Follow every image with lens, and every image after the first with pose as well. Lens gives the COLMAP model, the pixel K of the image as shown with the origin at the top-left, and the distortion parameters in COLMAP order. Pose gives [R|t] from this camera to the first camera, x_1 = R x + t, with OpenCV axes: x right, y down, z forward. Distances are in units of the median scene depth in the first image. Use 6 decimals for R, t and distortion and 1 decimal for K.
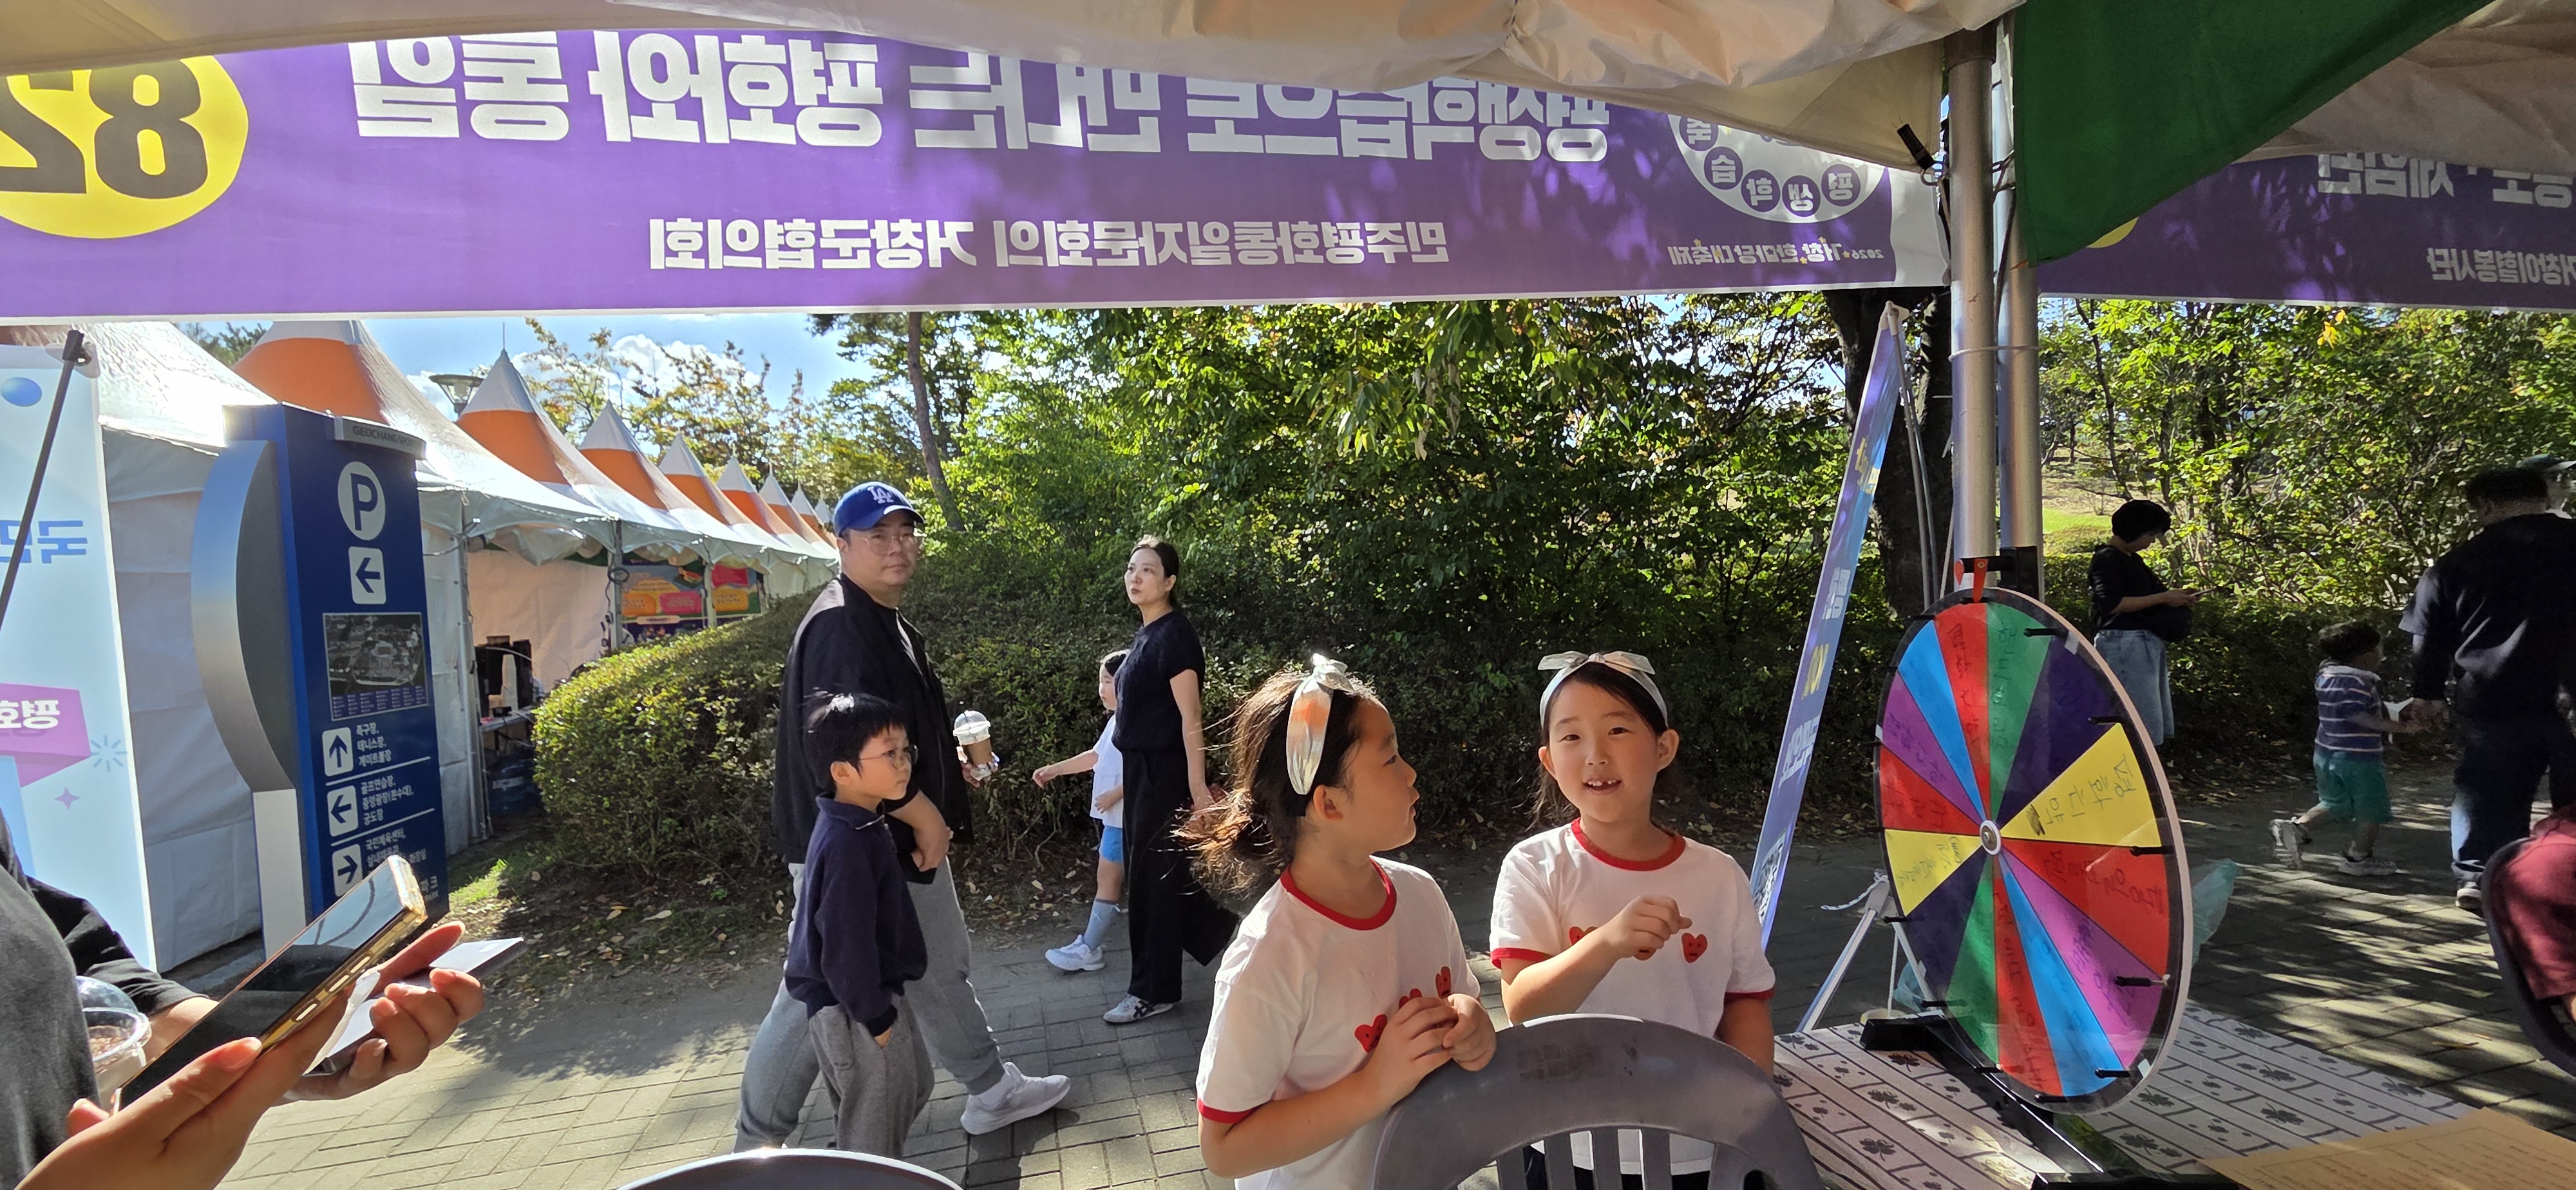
lens RADIAL K [[1065.6, 0, 1316.8], [0, 1065.6, 602.5], [0, 0, 1]] dist [-0.001824, 0.000804]
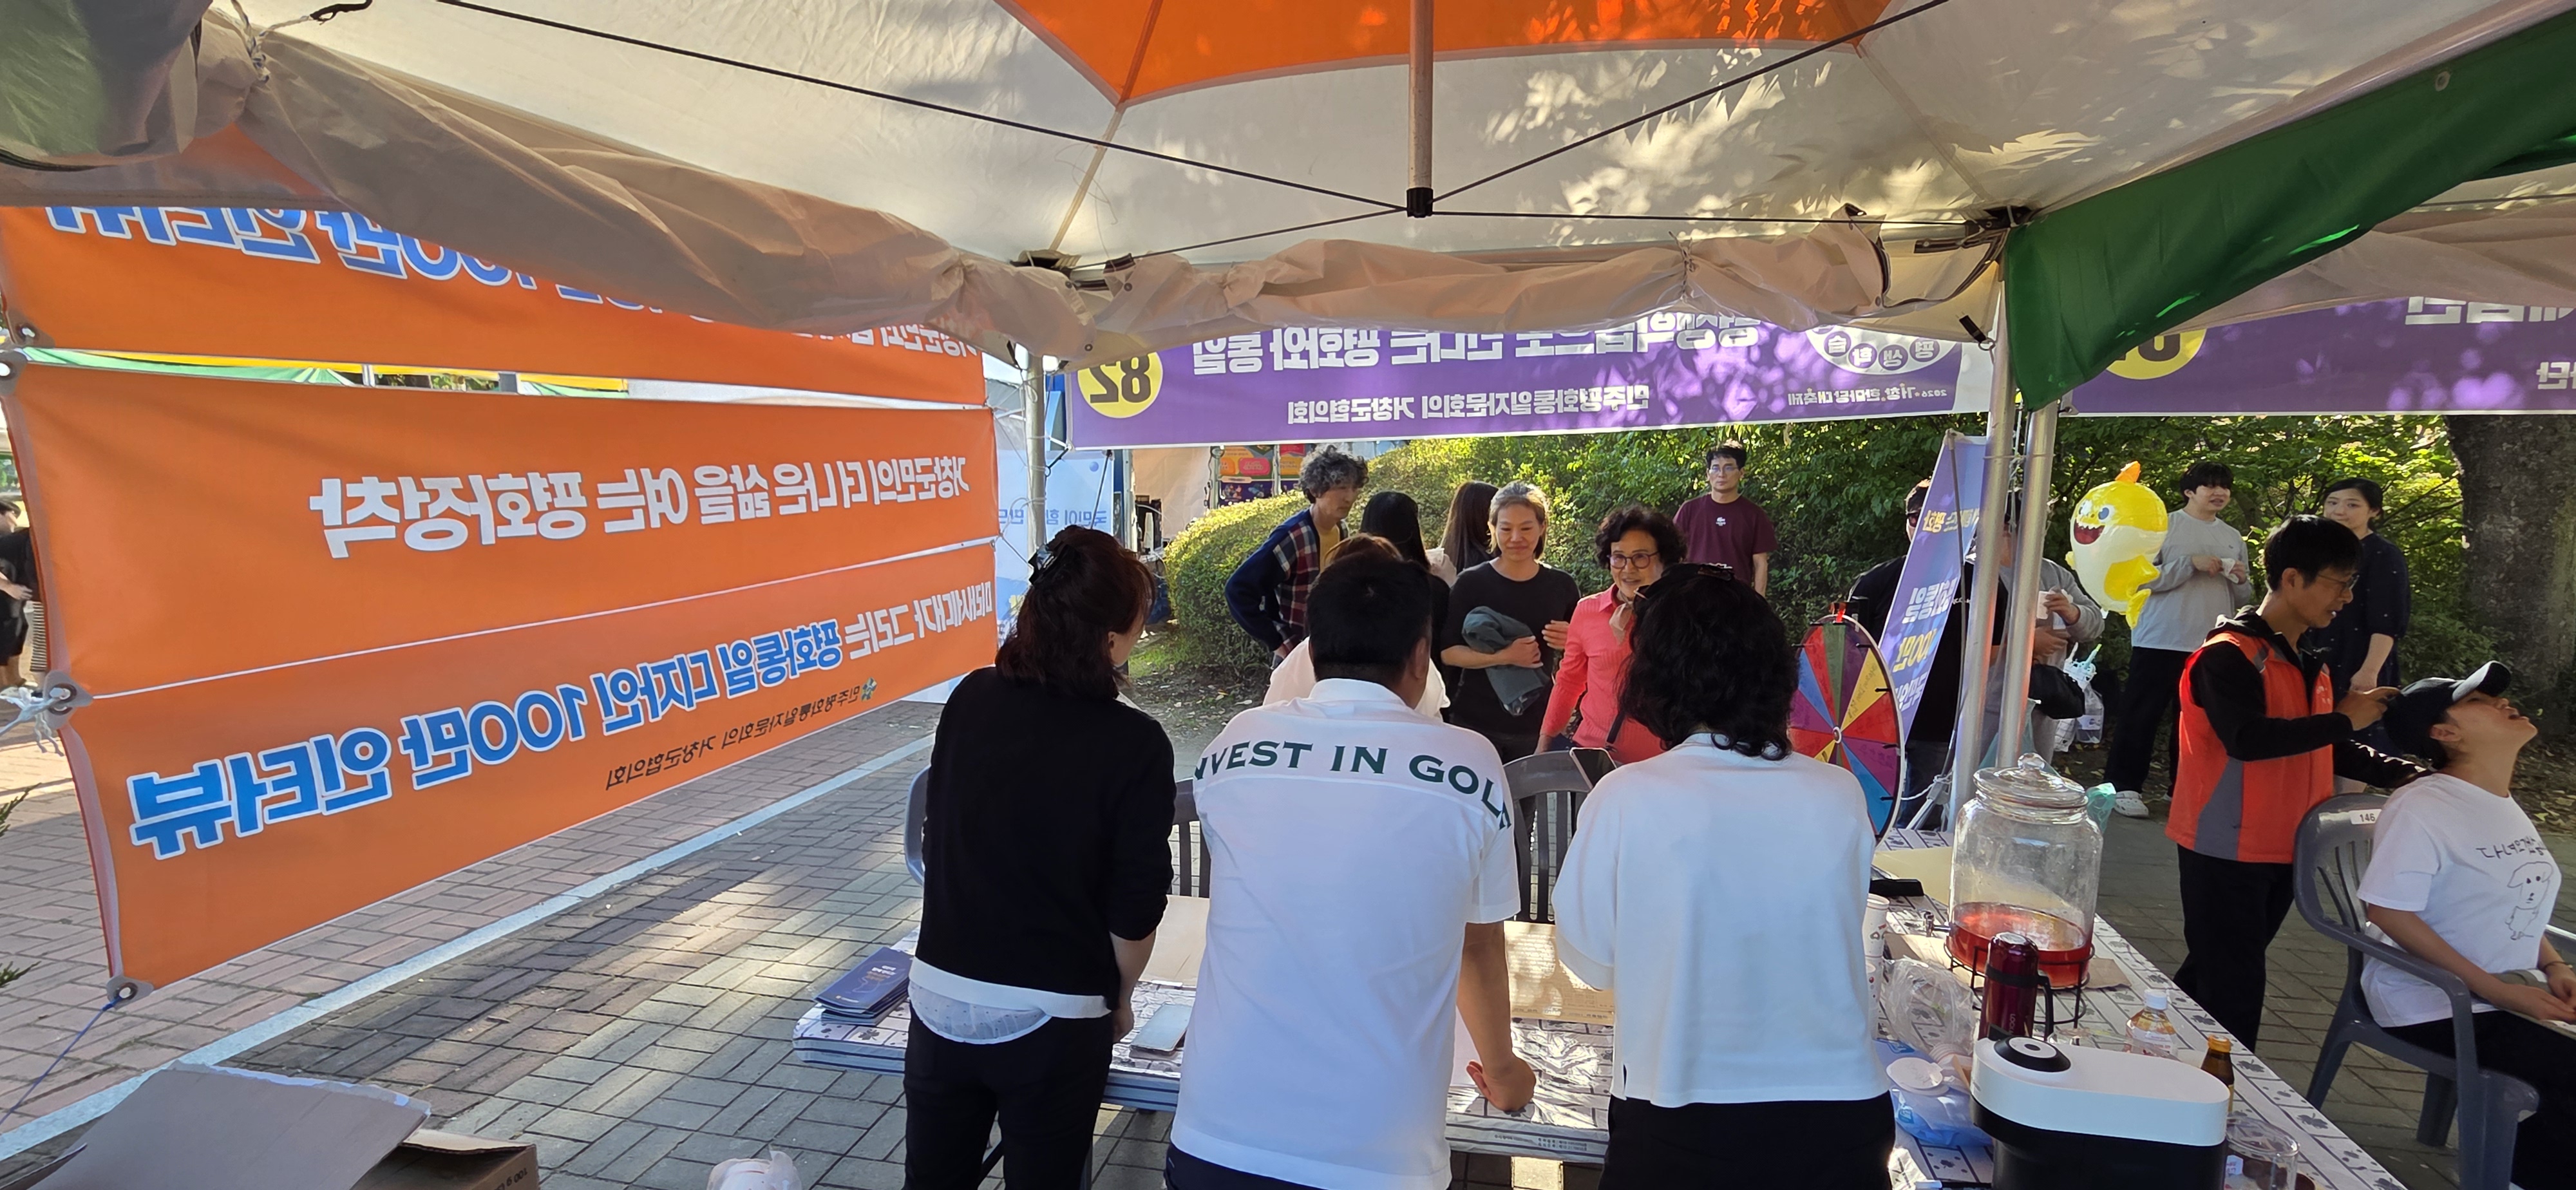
lens RADIAL K [[1065.6, 0, 1292.8], [0, 1065.6, 582.0], [0, 0, 1]] dist [-0.001824, 0.000804]
pose [[0.878297, 0.100926, -0.467342, 0.282040], [-0.051892, 0.991815, 0.116667, -0.115584], [0.475292, -0.078217, 0.876345, -0.581588]]
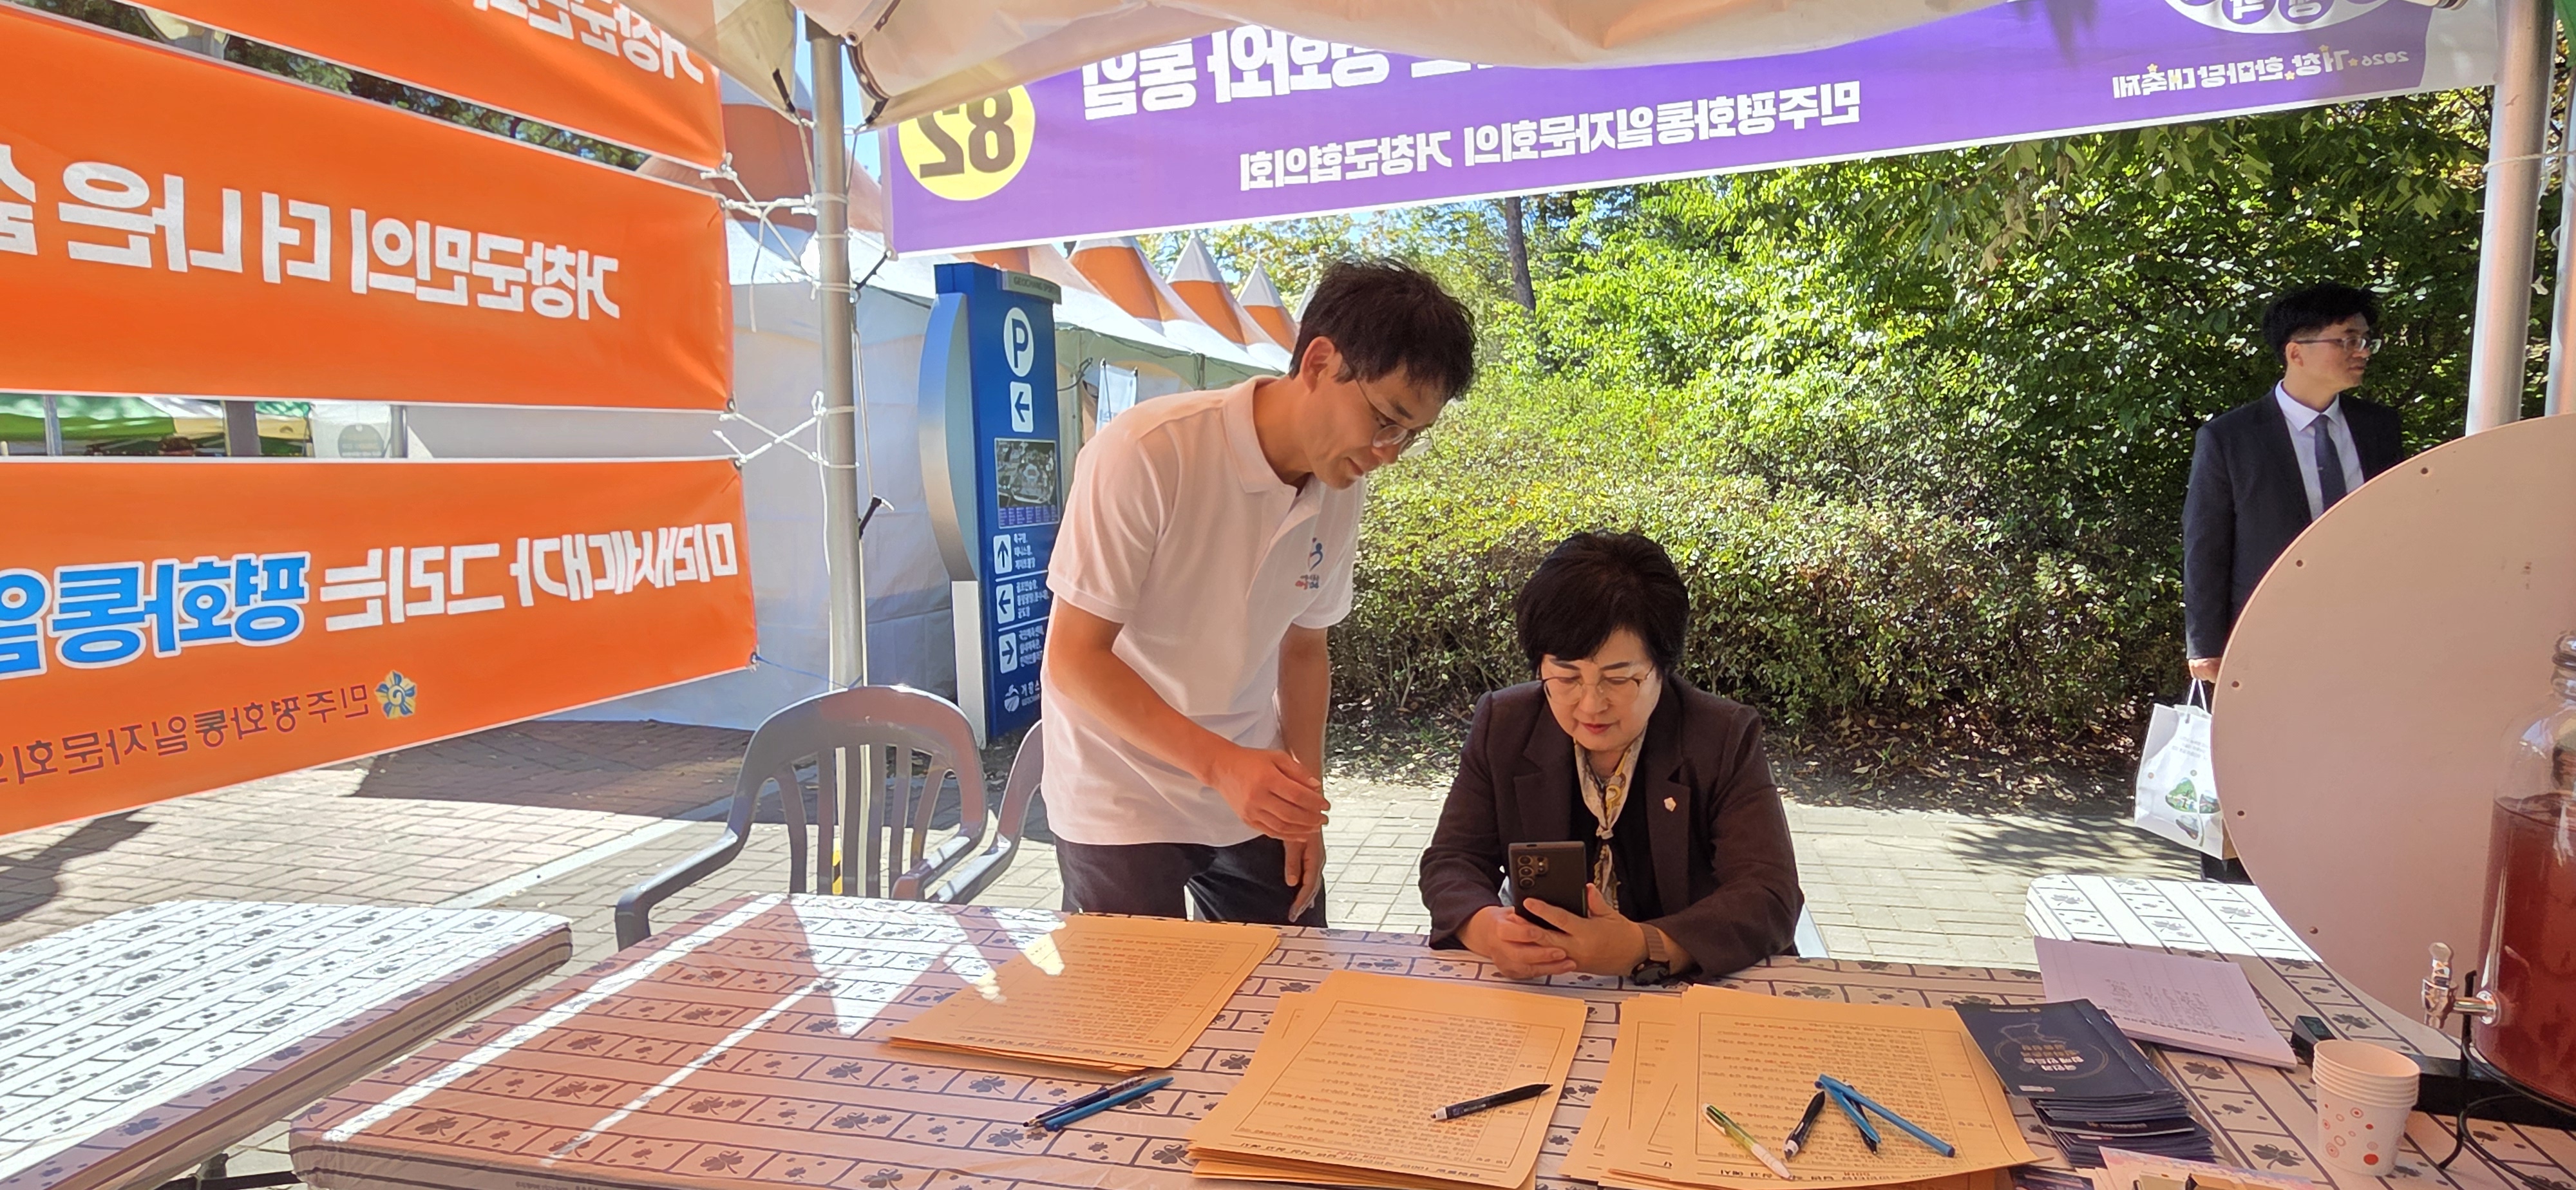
lens RADIAL K [[1421.9, 0, 1274.9], [0, 1421.9, 593.1], [0, 0, 1]] dist [0.006559, -0.002910]
pose [[0.866242, 0.075135, -0.493942, 0.210762], [-0.029144, 0.994543, 0.100172, 0.021241], [0.498773, -0.072378, 0.863705, -0.351505]]
